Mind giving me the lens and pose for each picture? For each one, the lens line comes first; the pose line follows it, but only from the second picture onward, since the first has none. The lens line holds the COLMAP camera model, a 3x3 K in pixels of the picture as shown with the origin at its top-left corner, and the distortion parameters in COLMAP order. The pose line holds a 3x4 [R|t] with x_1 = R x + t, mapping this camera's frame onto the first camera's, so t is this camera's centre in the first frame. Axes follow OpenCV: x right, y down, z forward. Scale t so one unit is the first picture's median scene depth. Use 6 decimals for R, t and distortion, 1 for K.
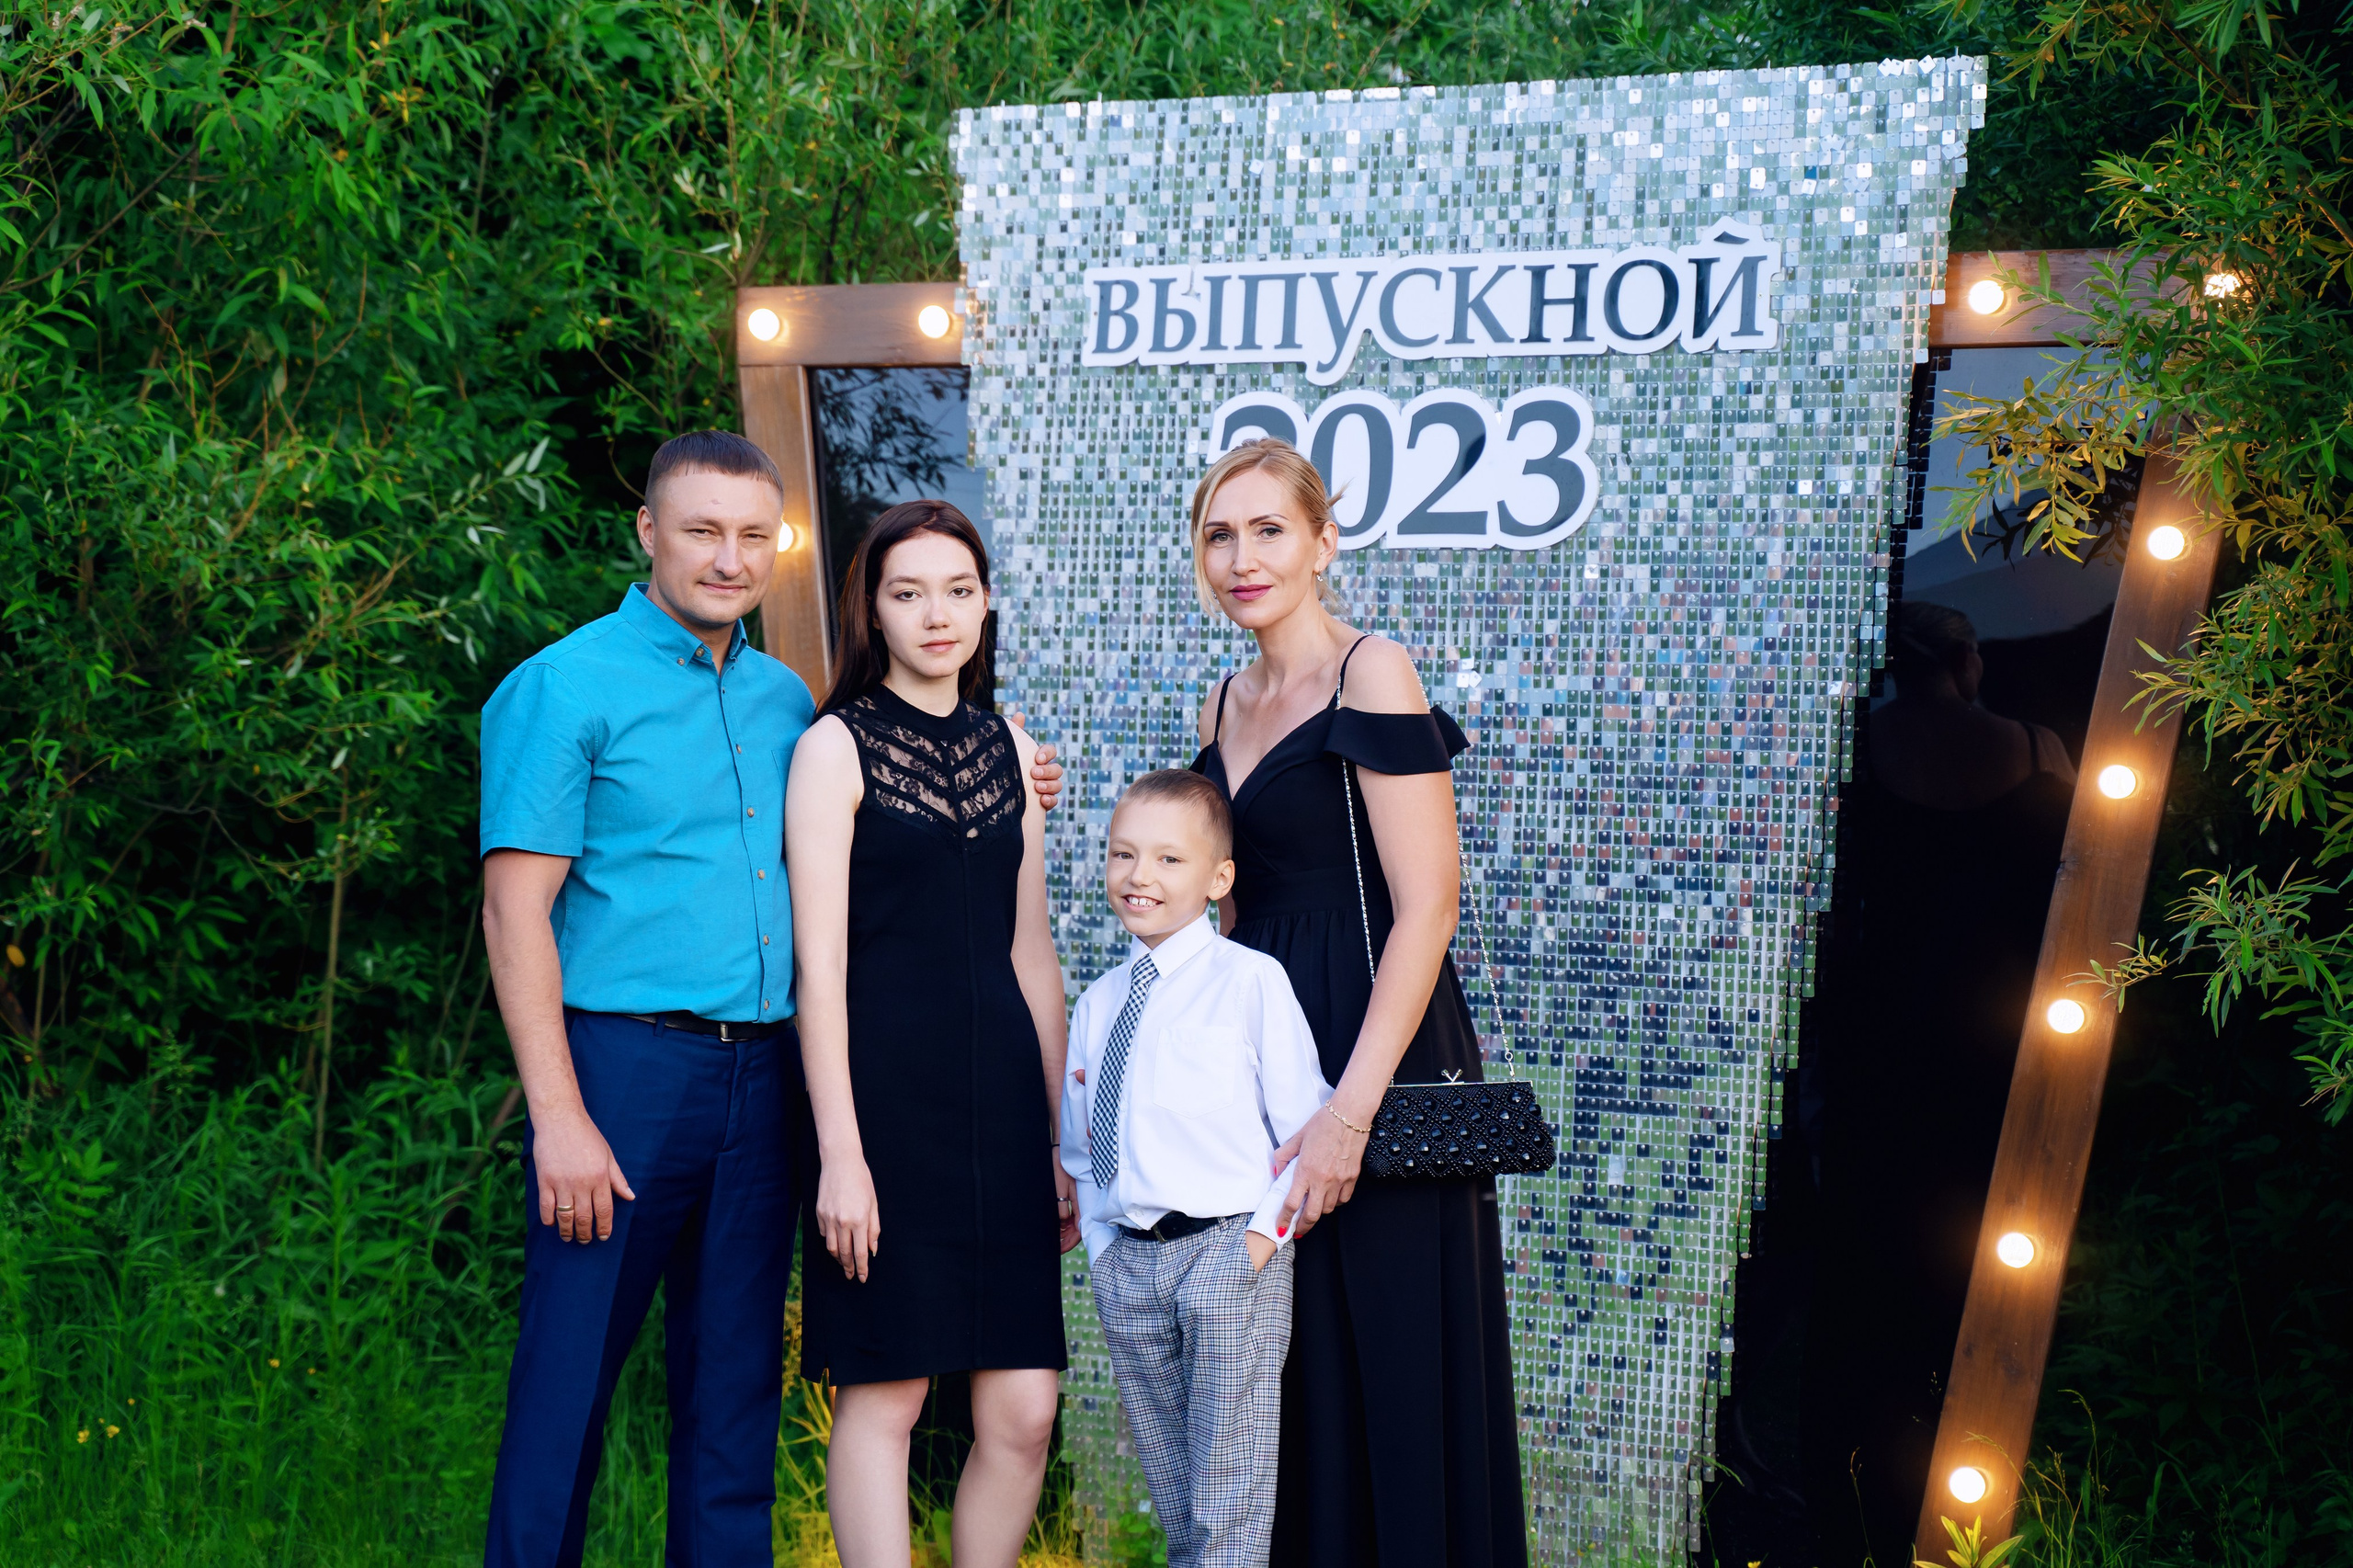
lens RADIAL K [[5143.0, 0, 1183.5], [0, 5143.0, 789.7], [0, 0, 1]] dist [0.295391, 0.000000]
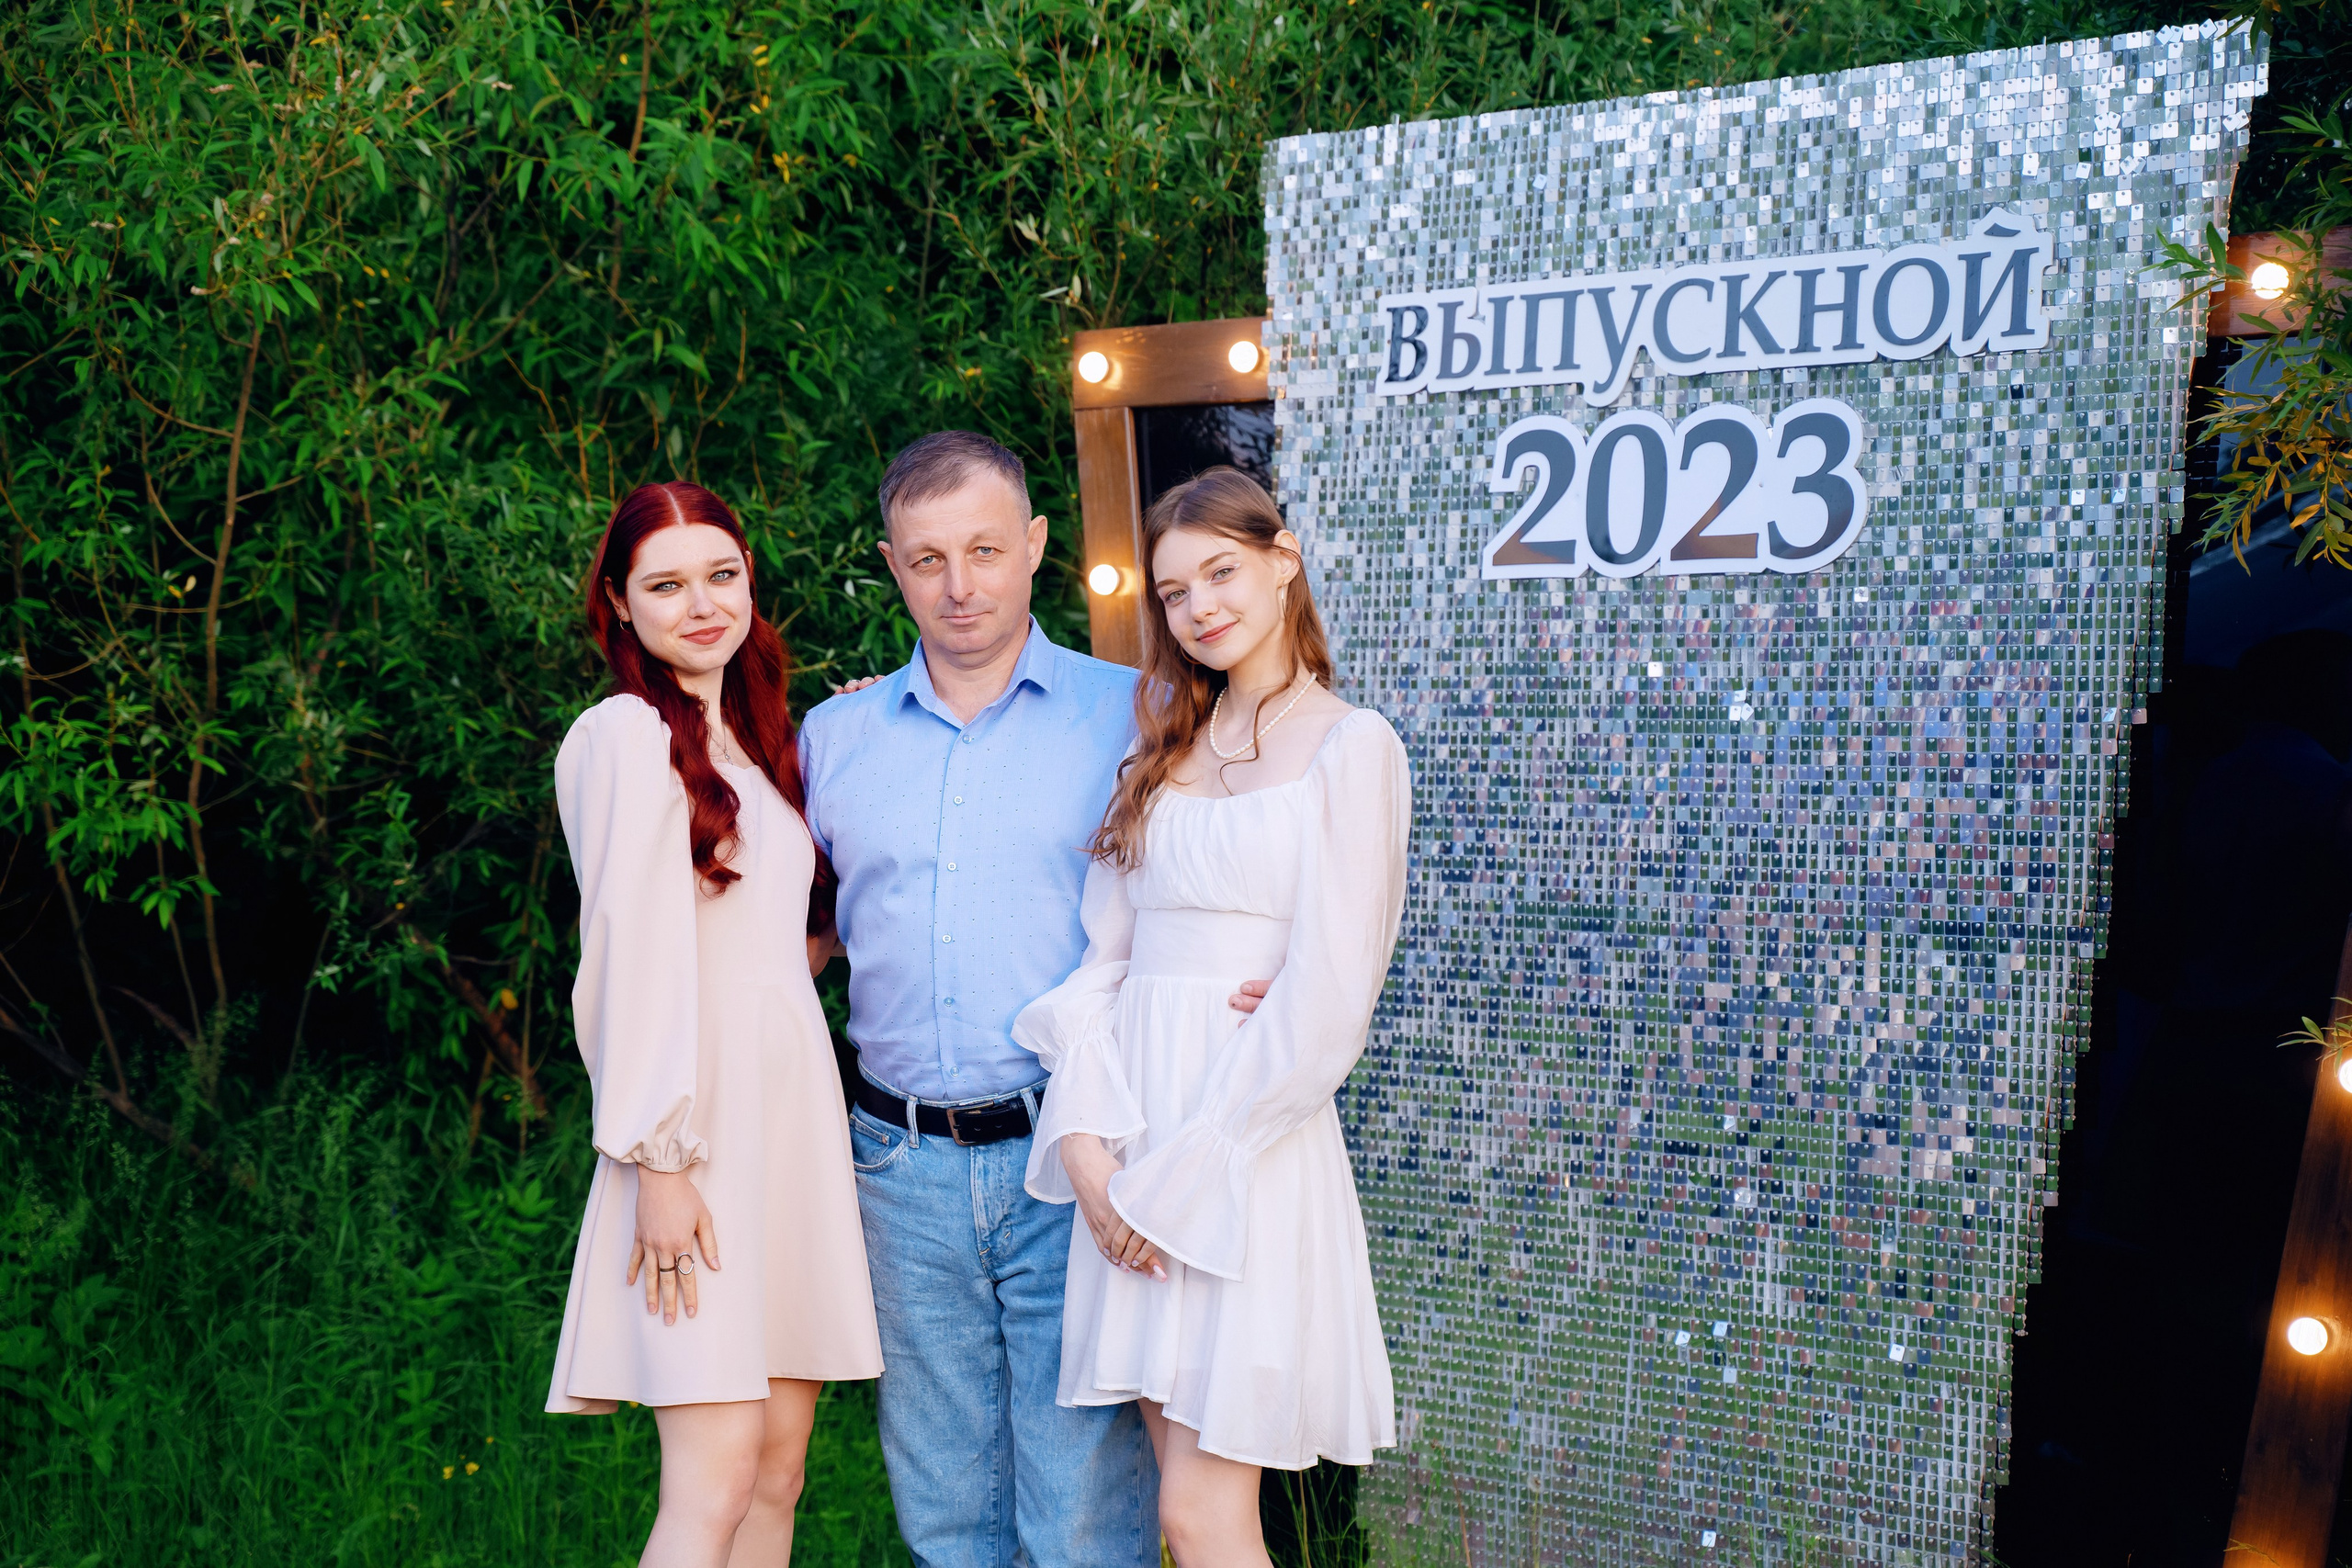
lens RADIAL K [[4529.6, 0, 1192.5], [0, 4529.6, 801.6], [0, 0, 1]] dist [0.275160, 0.000000]
pose [[0.975545, -0.011146, -0.219516, 0.139630], [0.009992, 0.999930, -0.006367, -0.000767], [0.219572, 0.004018, 0.975588, 0.165018]]
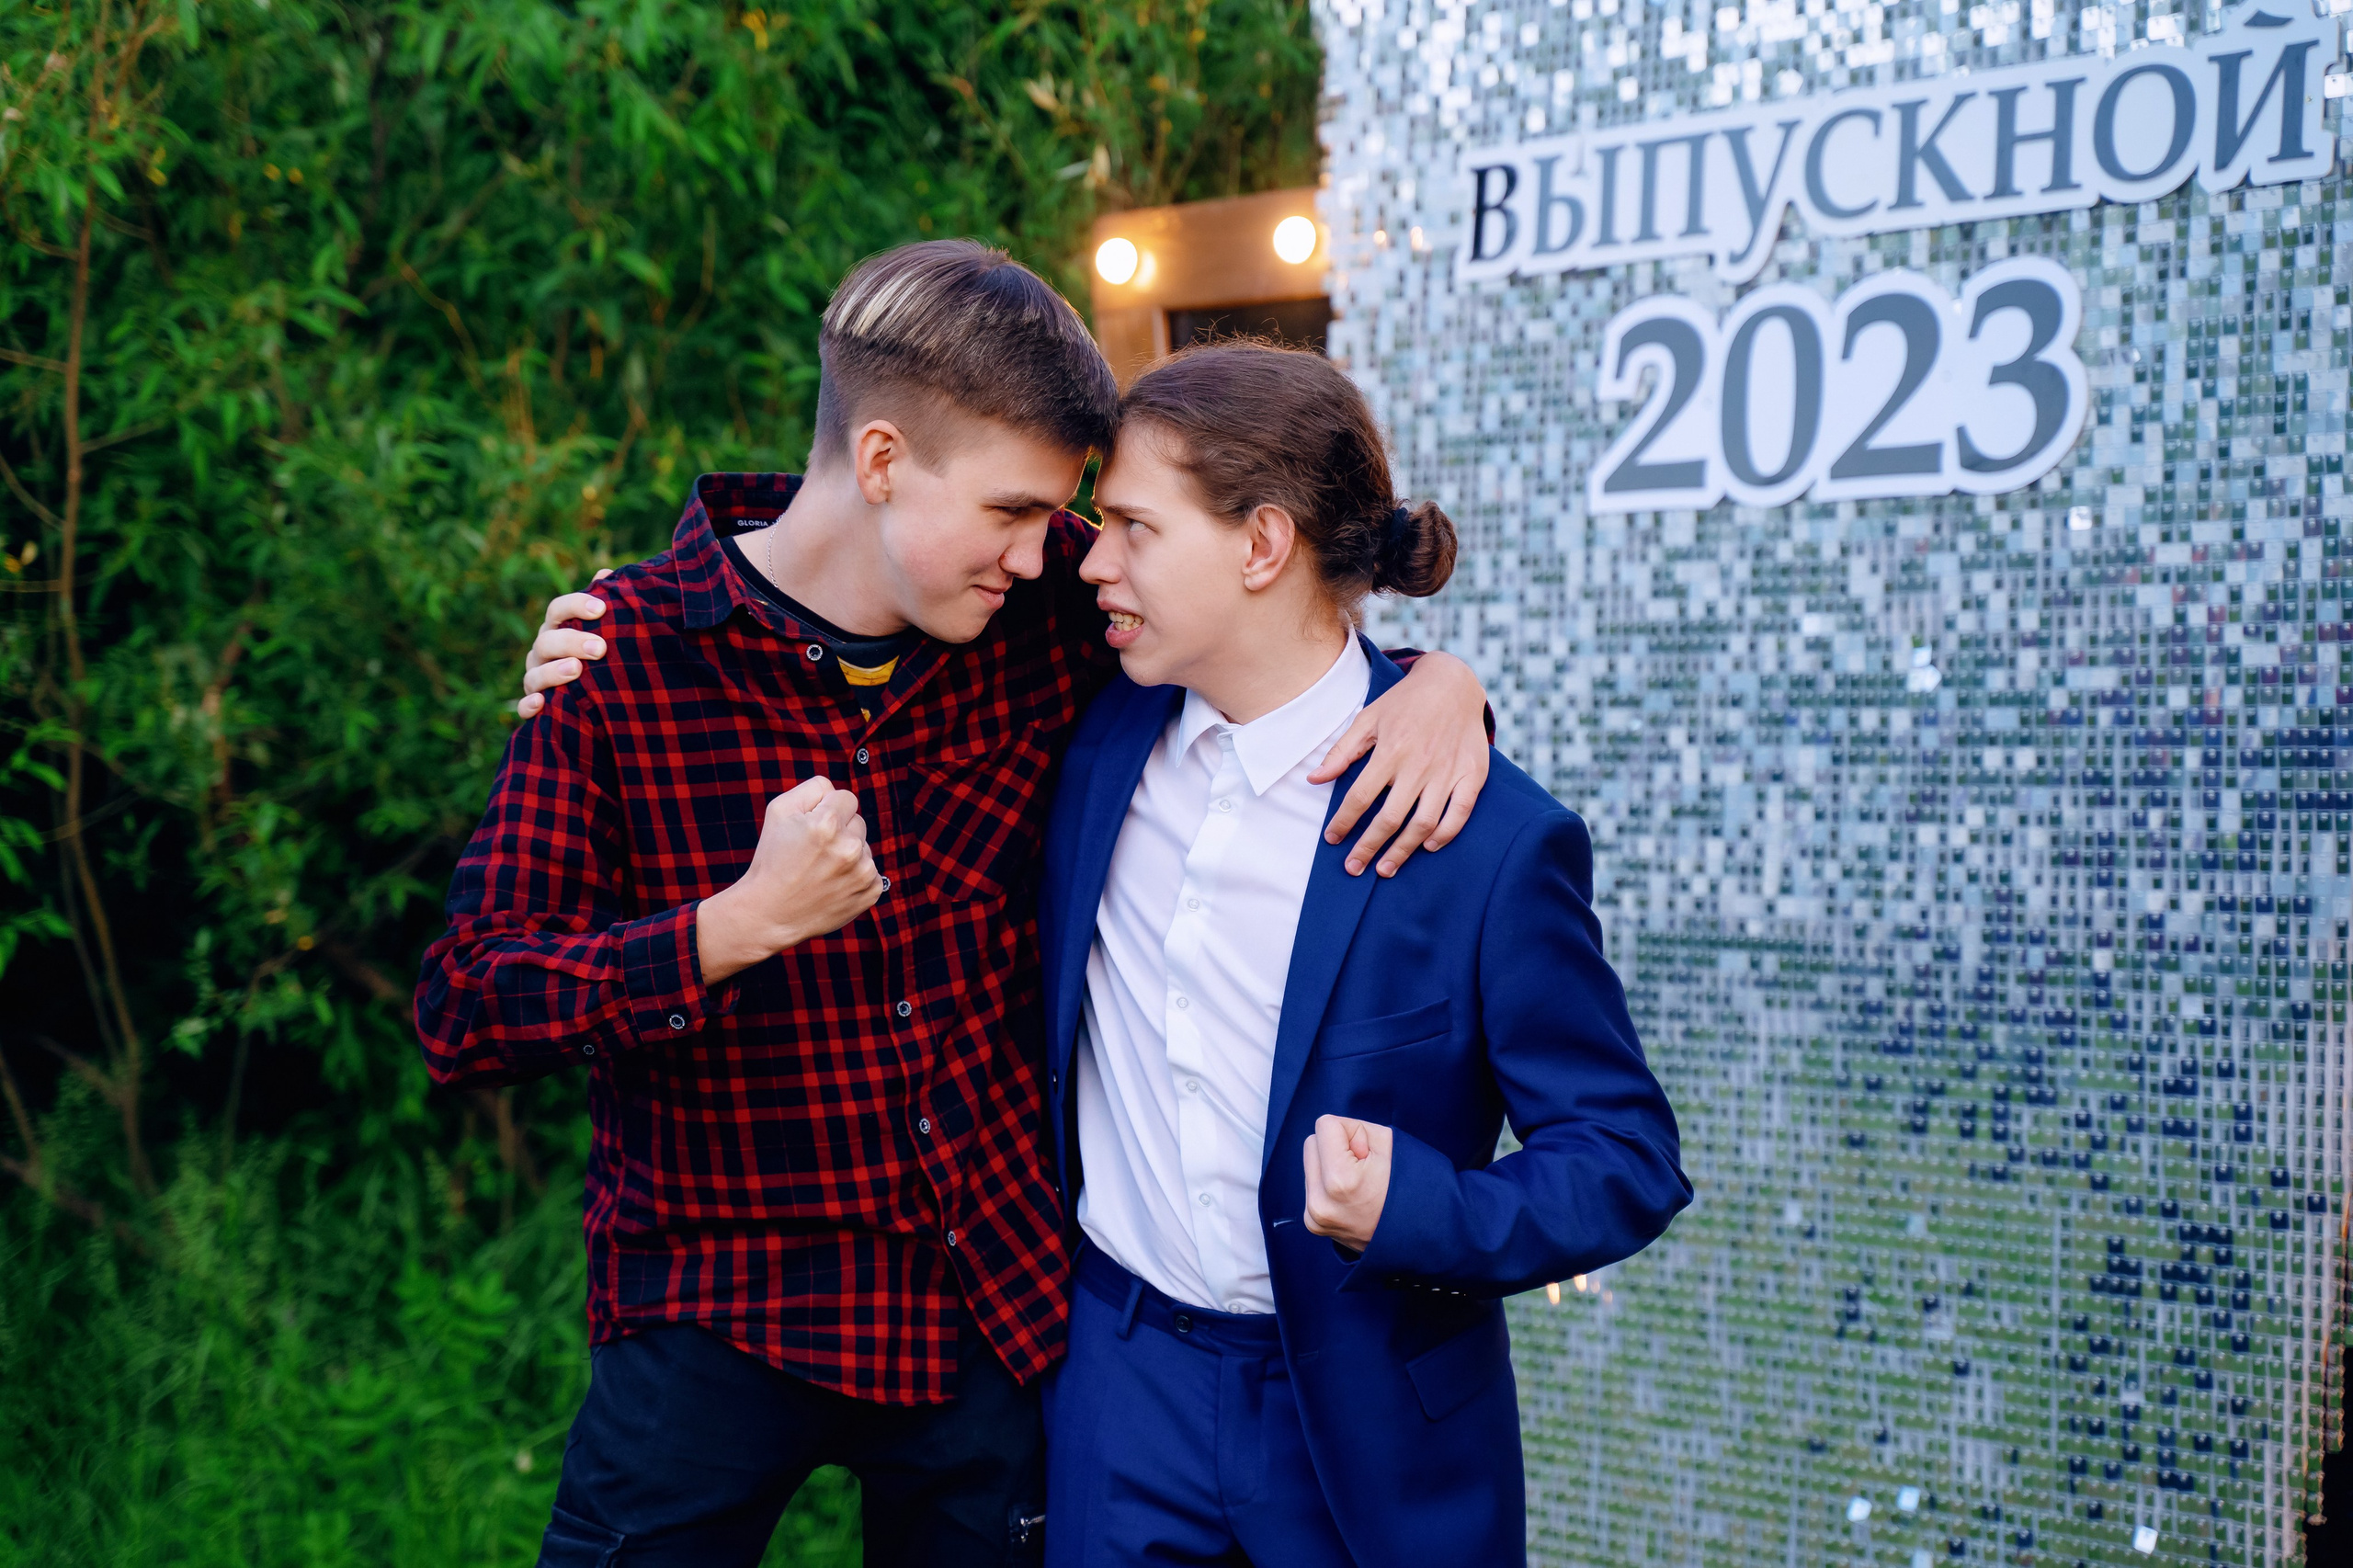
lens RADIAL K [[4523.8, 0, 1172.3], [0, 4523.8, 774.0], [0, 0, 1]] dist [0.264683, 0.000000]
pose [[0.956493, -0.025172, -0.290666, 0.138464], [0.022704, 0.999672, -0.011861, -0.003130], [0.290869, 0.004745, 0.956751, 0.365827]]
